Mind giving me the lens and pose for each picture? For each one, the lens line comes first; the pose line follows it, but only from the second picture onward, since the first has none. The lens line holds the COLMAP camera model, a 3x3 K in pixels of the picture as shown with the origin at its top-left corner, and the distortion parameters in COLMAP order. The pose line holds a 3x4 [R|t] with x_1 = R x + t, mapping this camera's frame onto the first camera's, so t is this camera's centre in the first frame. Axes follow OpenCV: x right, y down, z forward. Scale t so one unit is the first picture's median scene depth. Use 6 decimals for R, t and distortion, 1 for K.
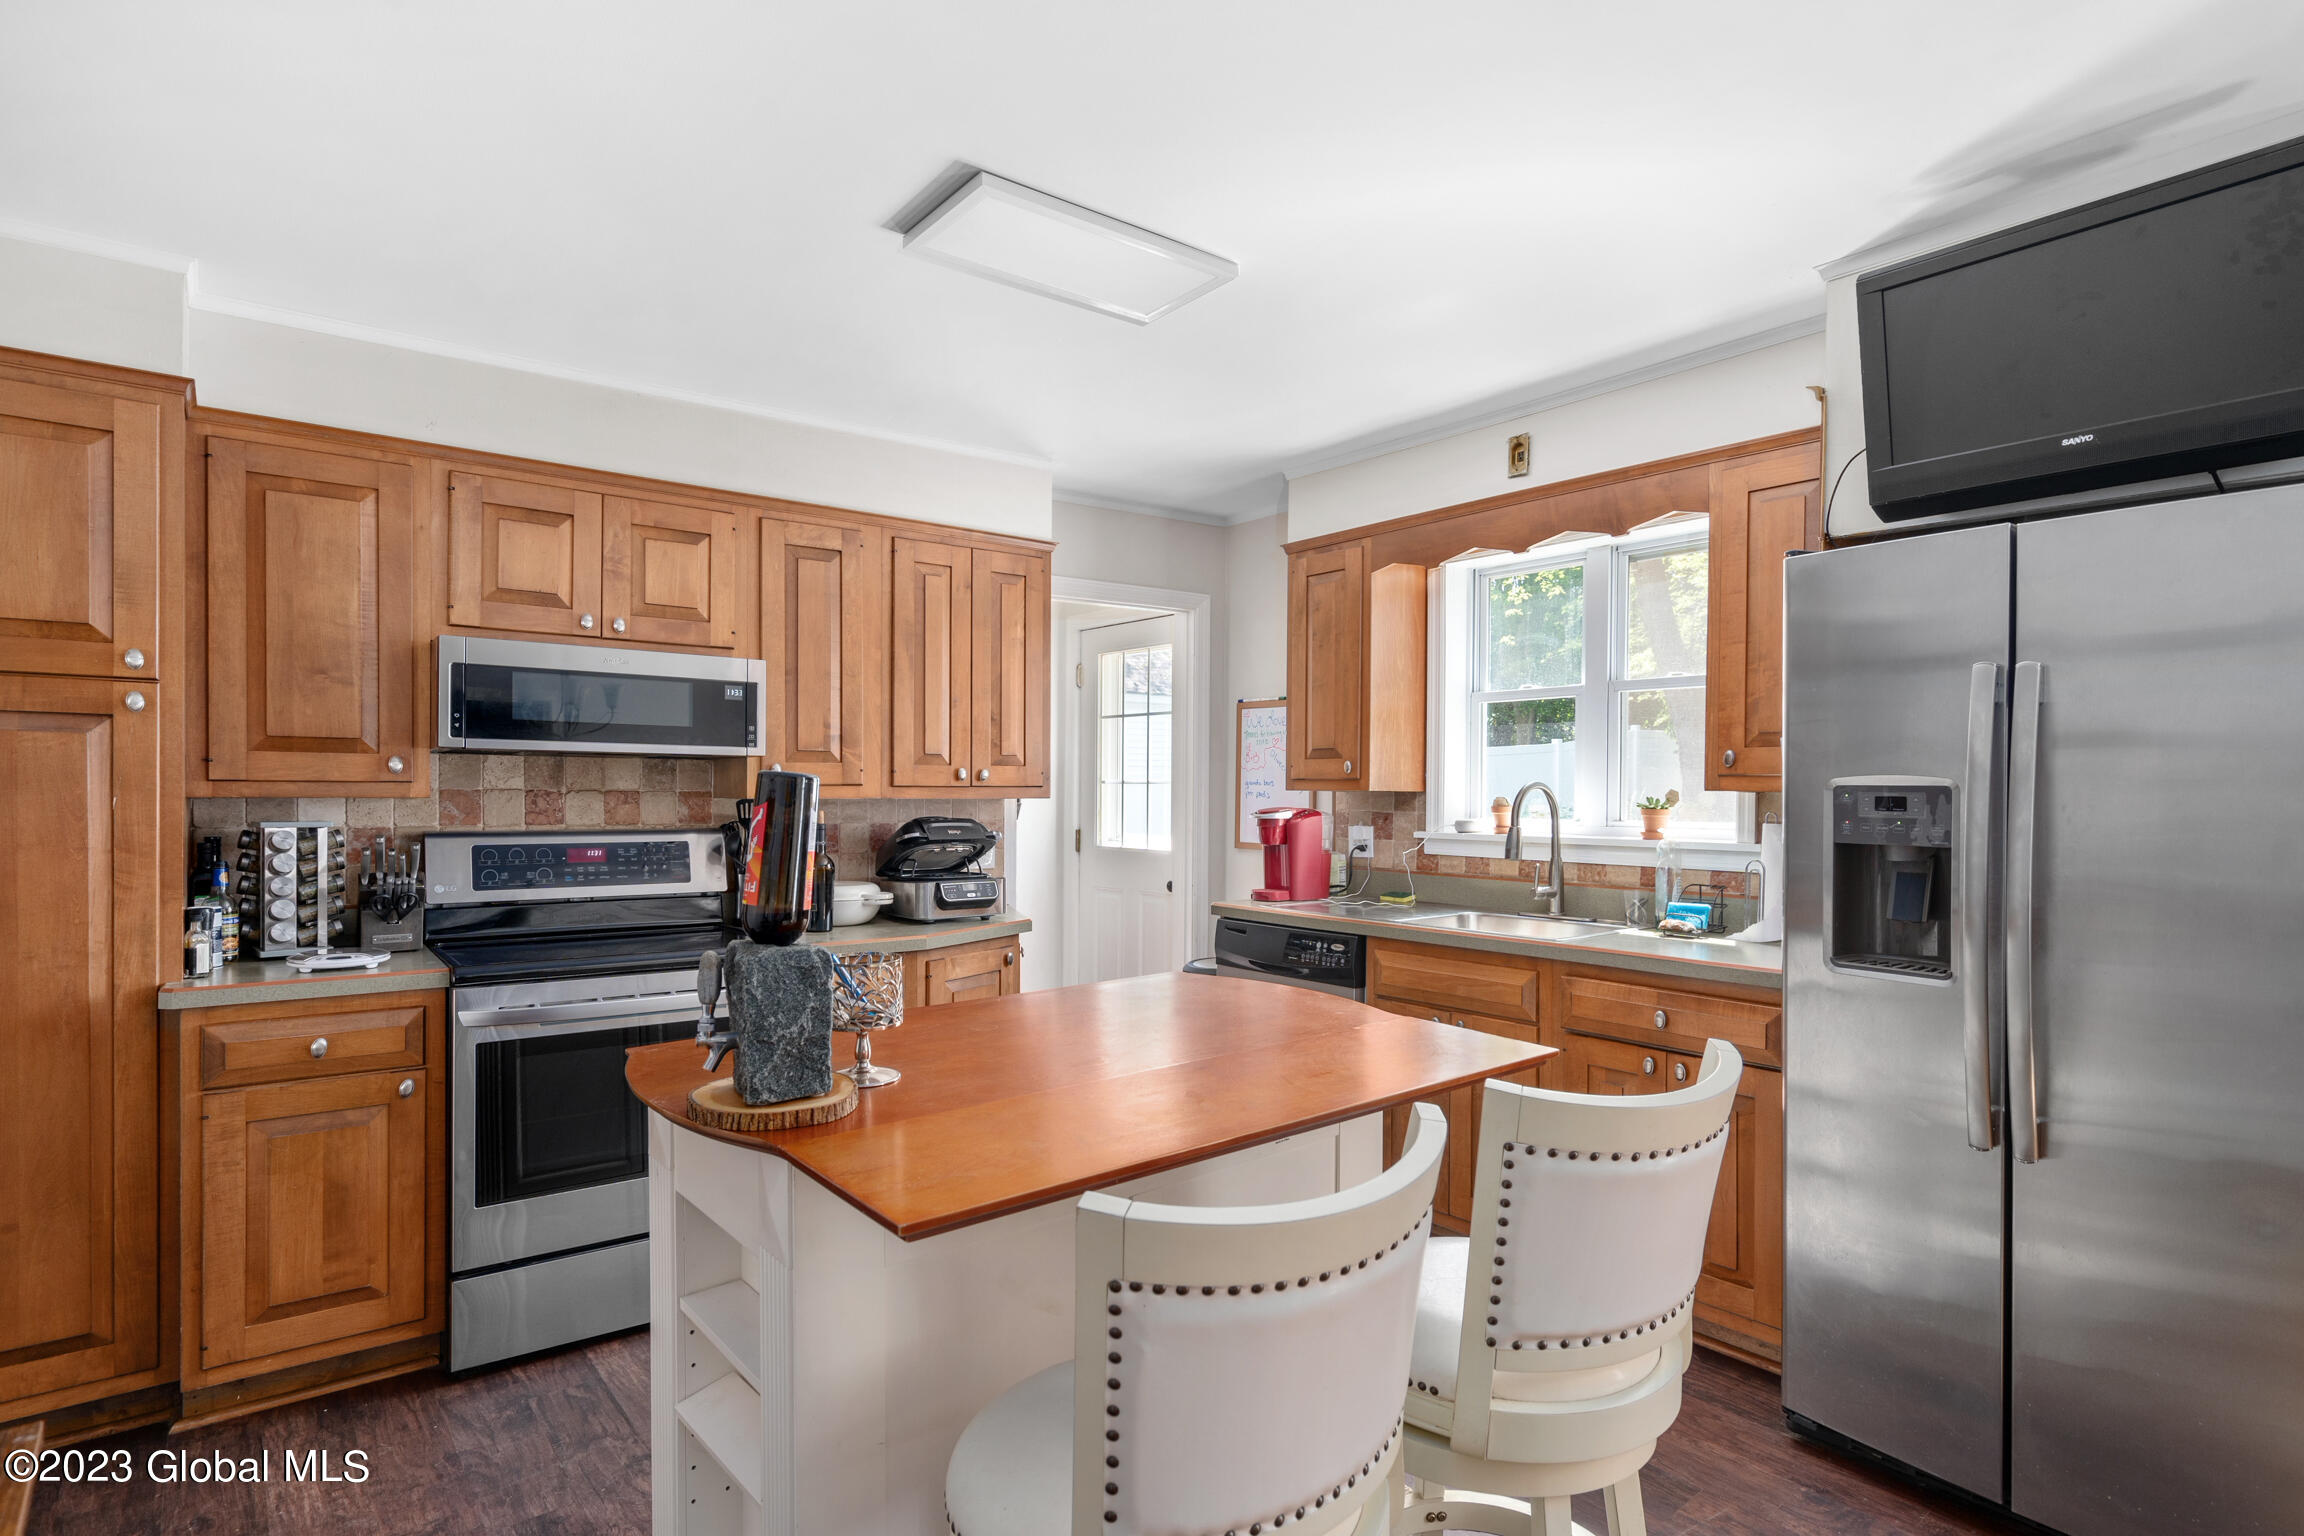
lens RADIAL K [[1160.1, 0, 1131.5], [0, 1160.1, 789.7], [0, 0, 1]] dist [0.002264, 0.001994]
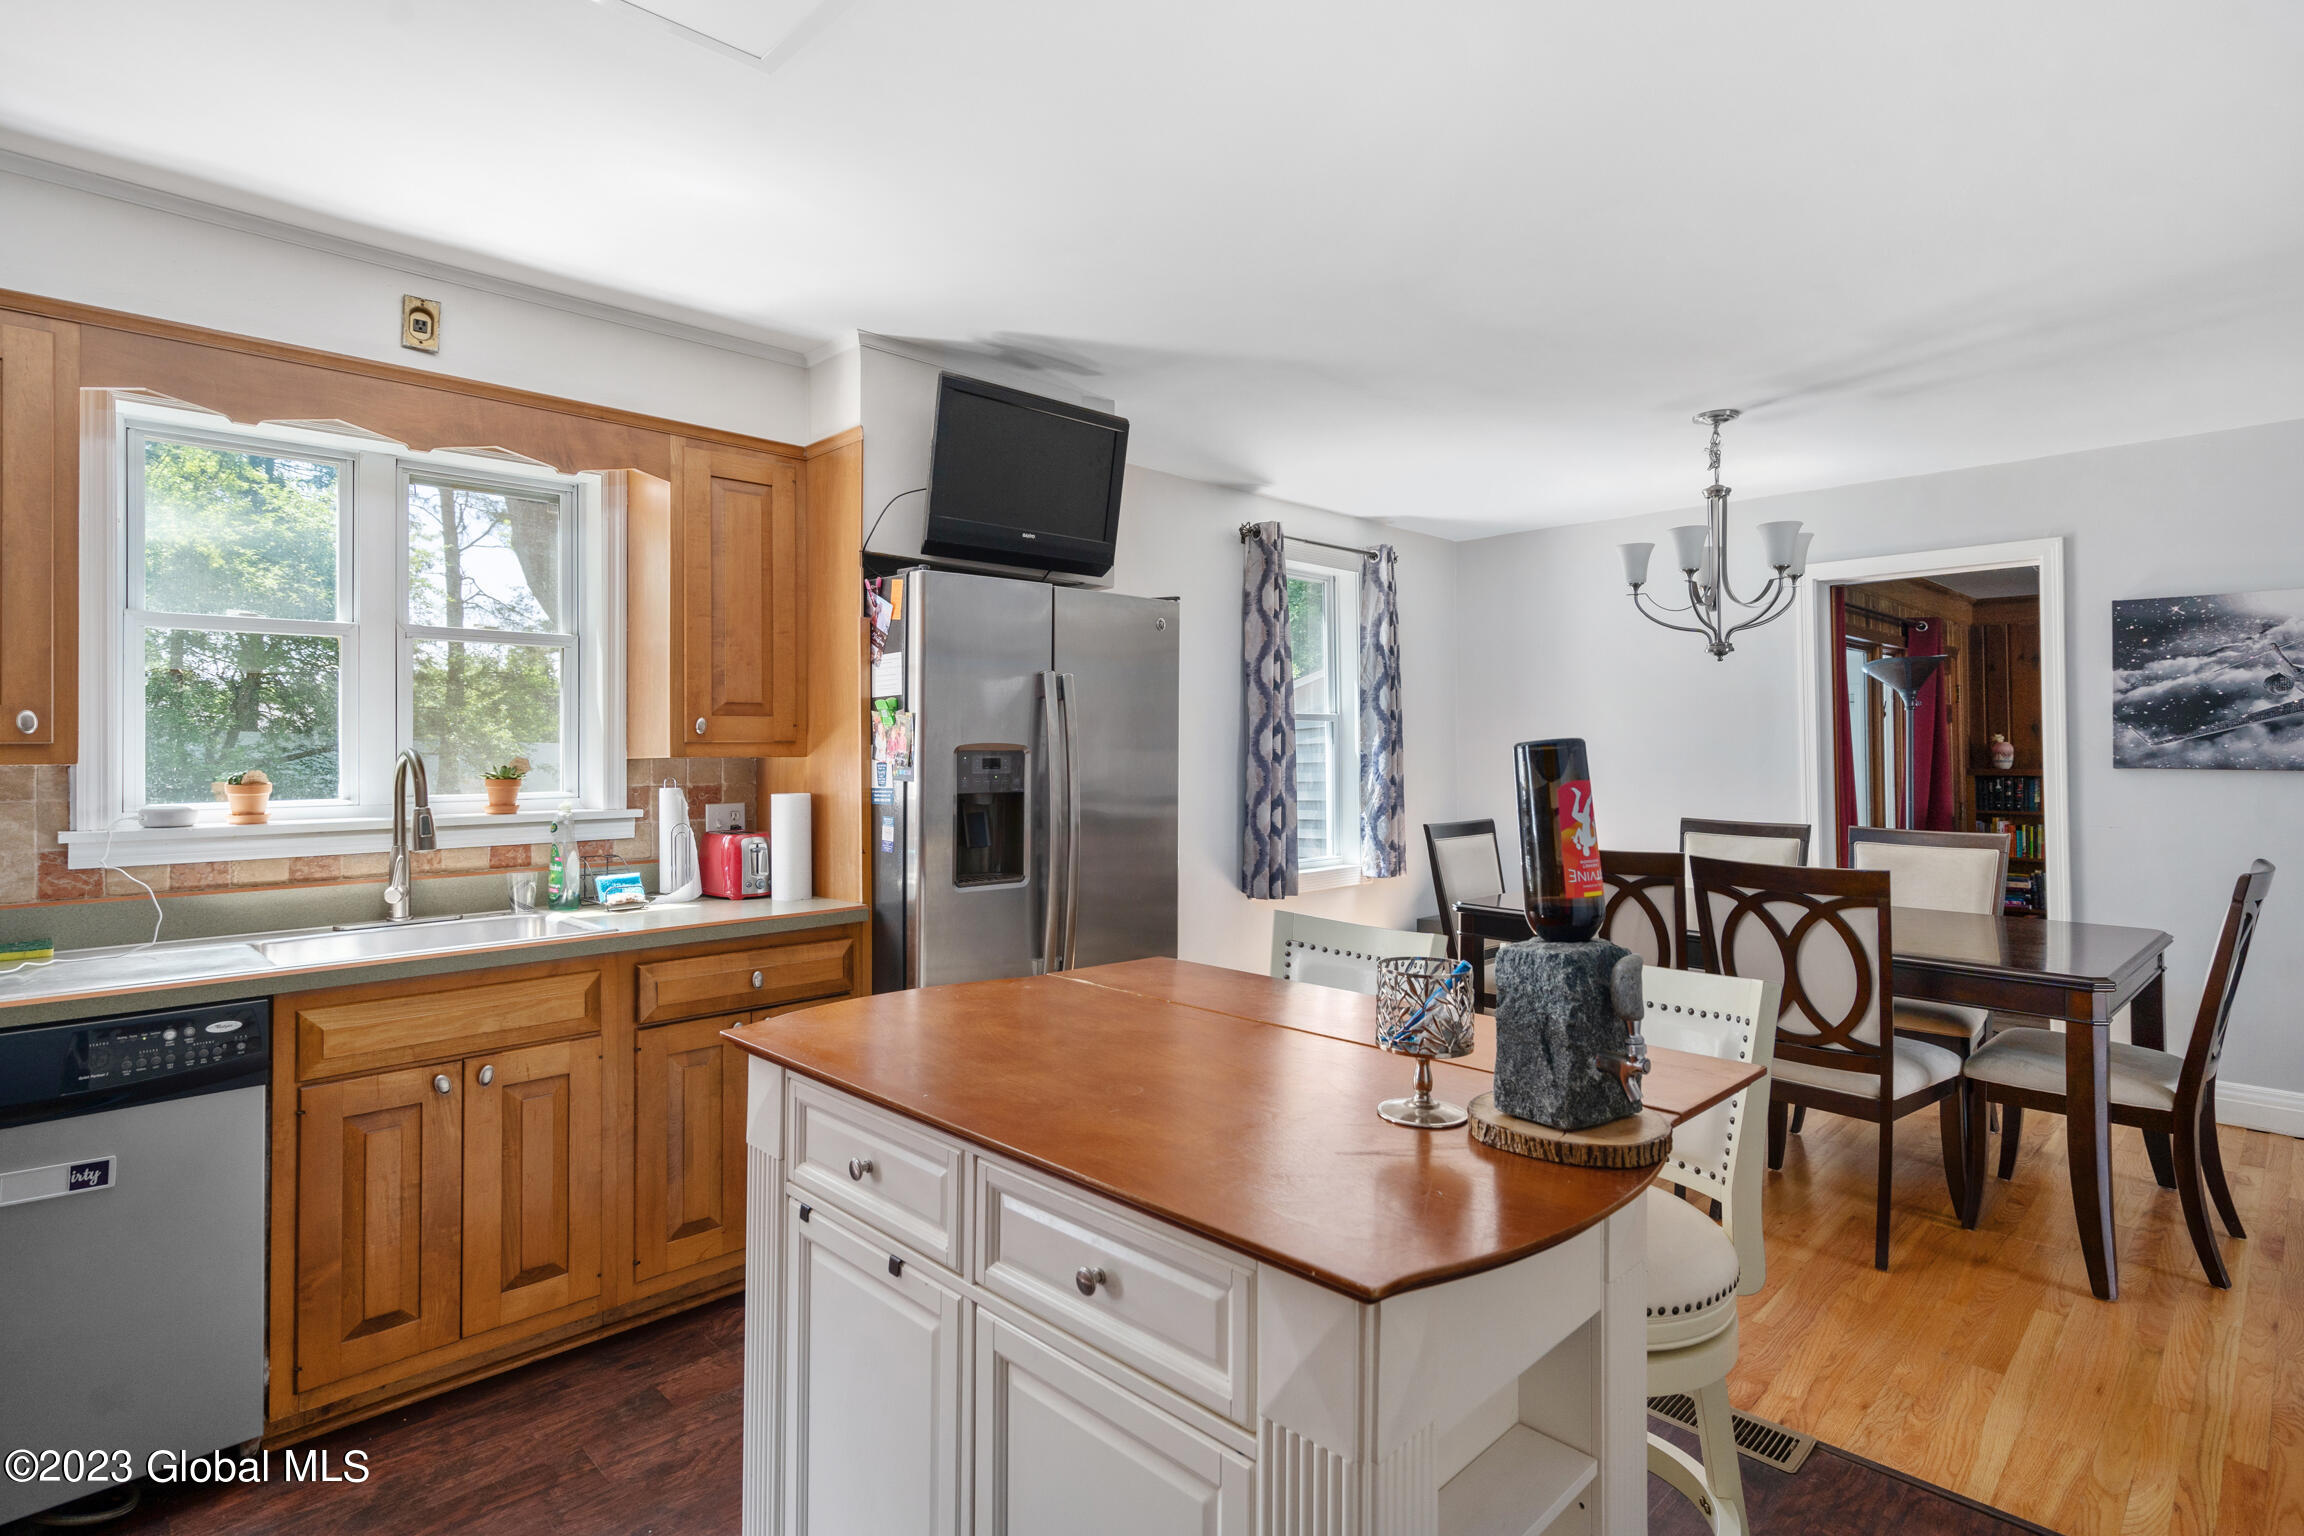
lens RADIAL K [[1160.1, 0, 1150.2], [0, 1160.1, 730.4], [0, 0, 1]] dist [0.002264, 0.001994]
pose [[-0.113047, 0.013622, 0.993496, -0.475287], [0.007439, 0.999890, -0.012863, -0.005067], [-0.993562, 0.005936, -0.113136, 0.600855]]
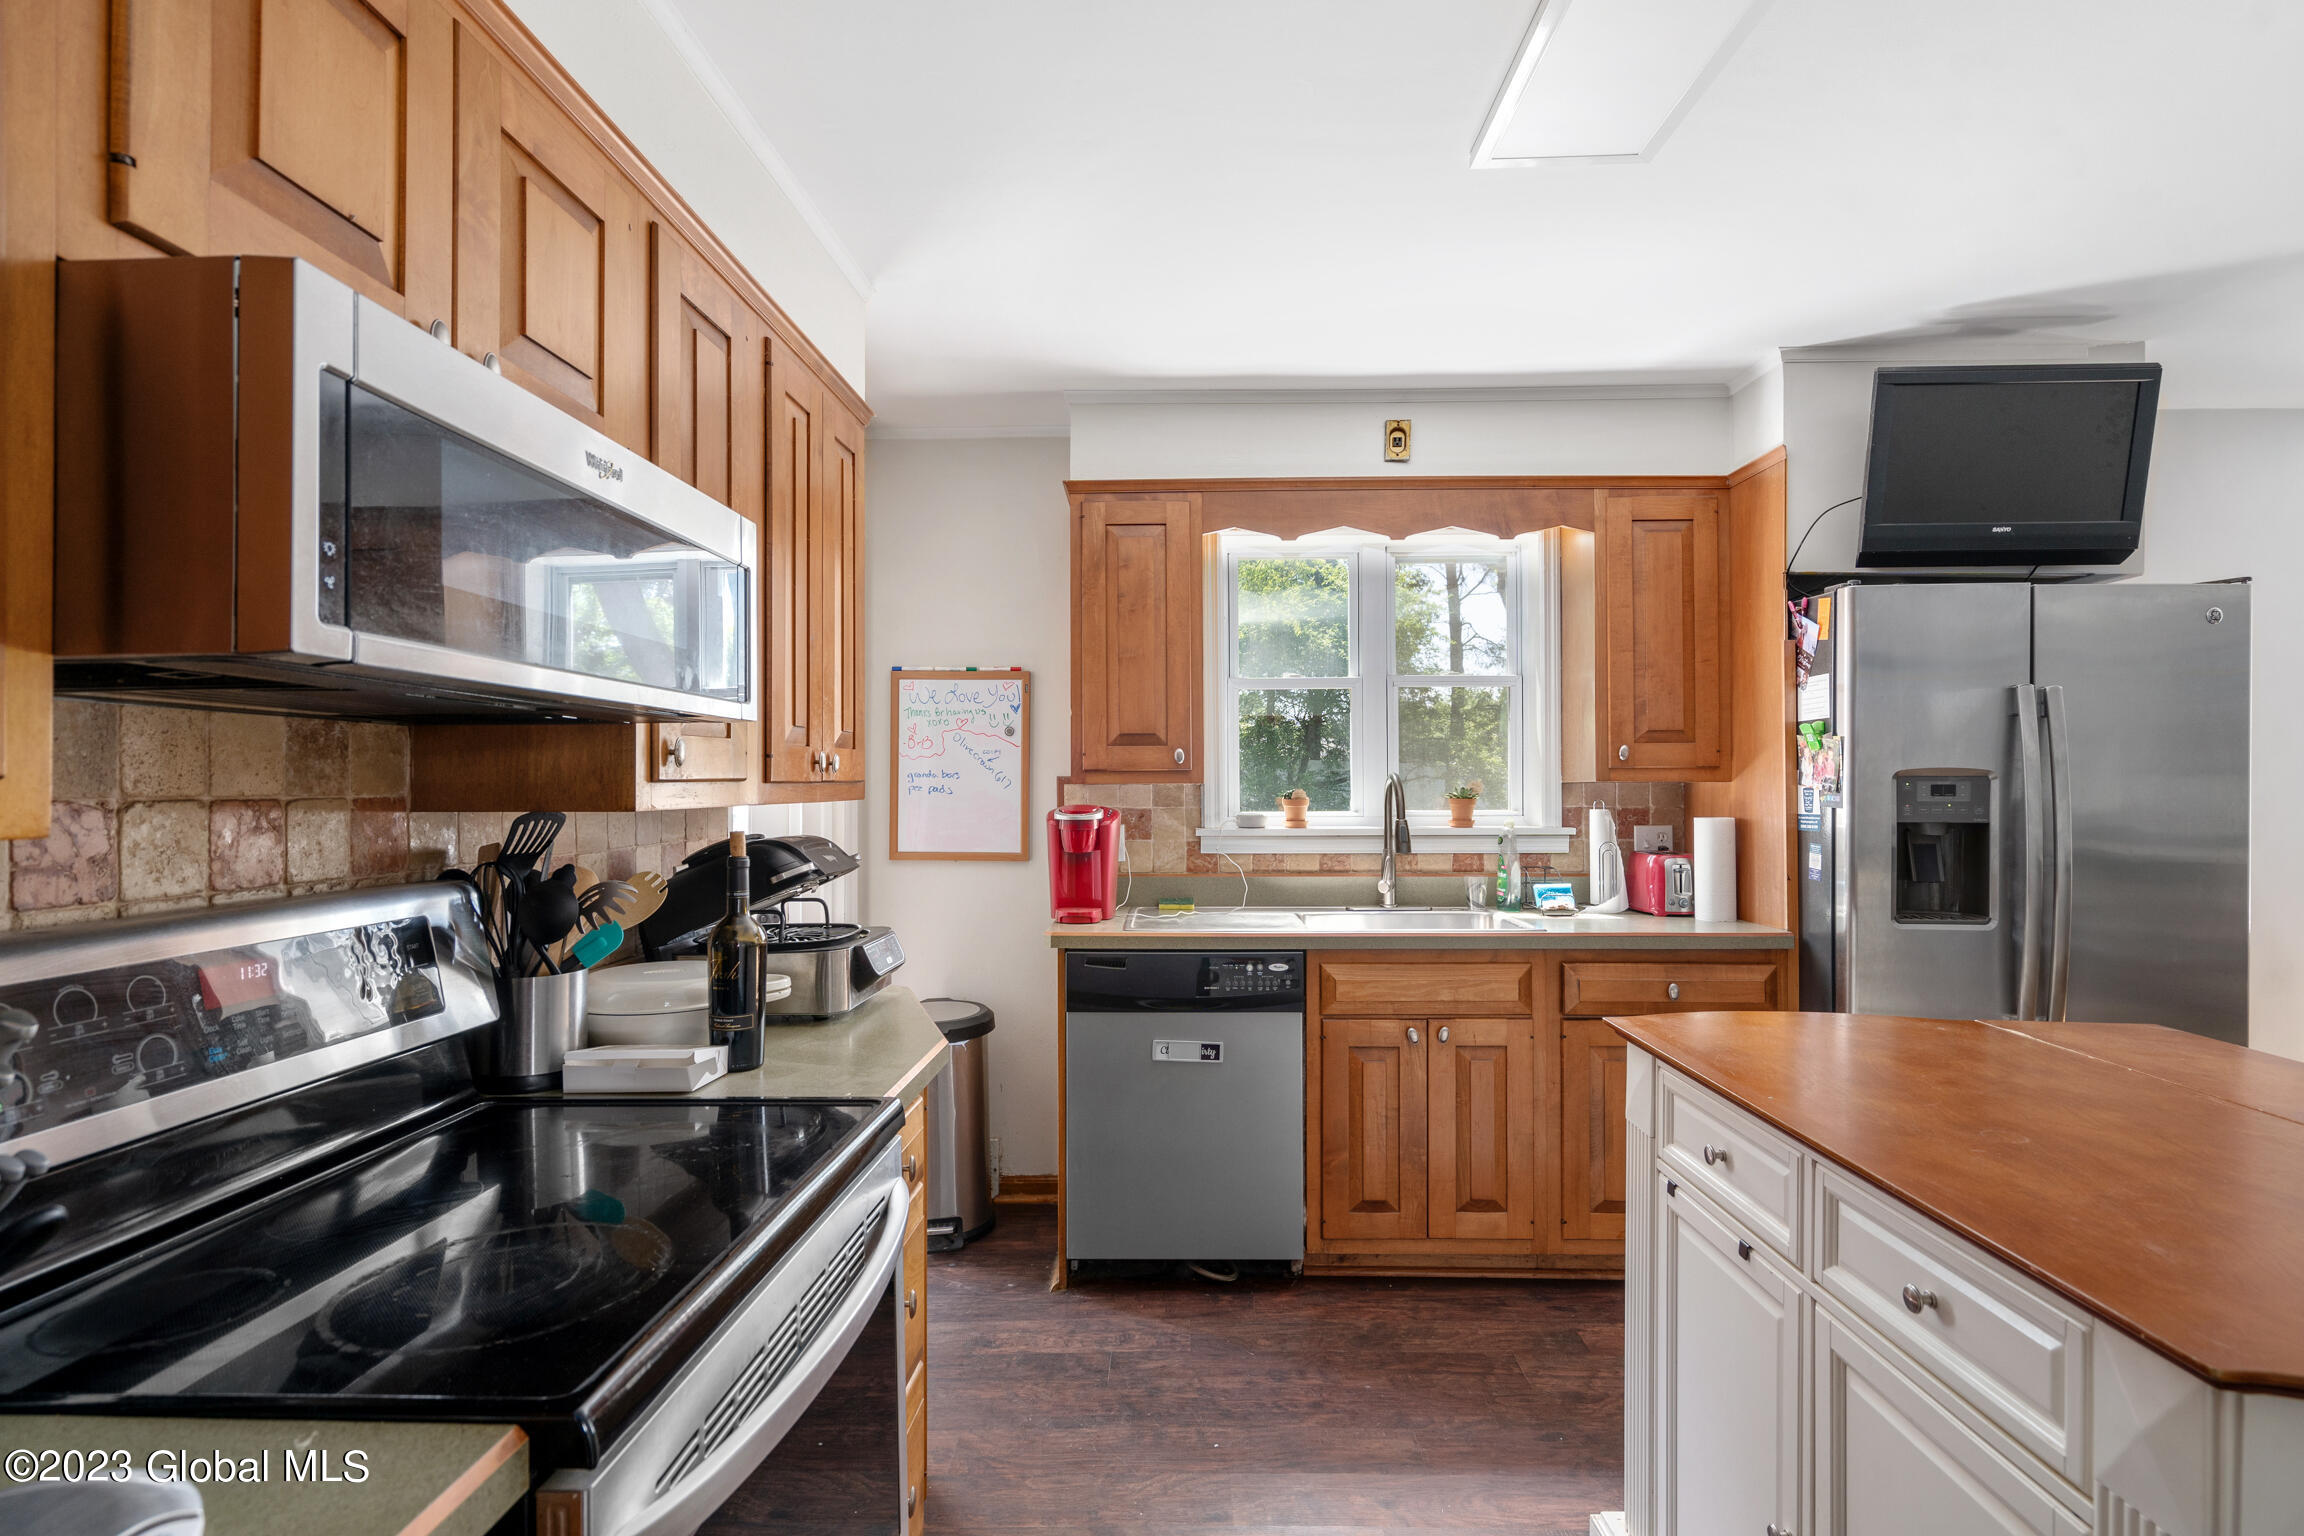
lens RADIAL K [[1160.1, 0, 1148.2], [0, 1160.1, 763.2], [0, 0, 1]] dist [0.002264, 0.001994]
pose [[0.638118, 0.005400, 0.769919, -0.546838], [0.006187, 0.999907, -0.012141, -0.004555], [-0.769914, 0.012511, 0.638026, 0.532766]]
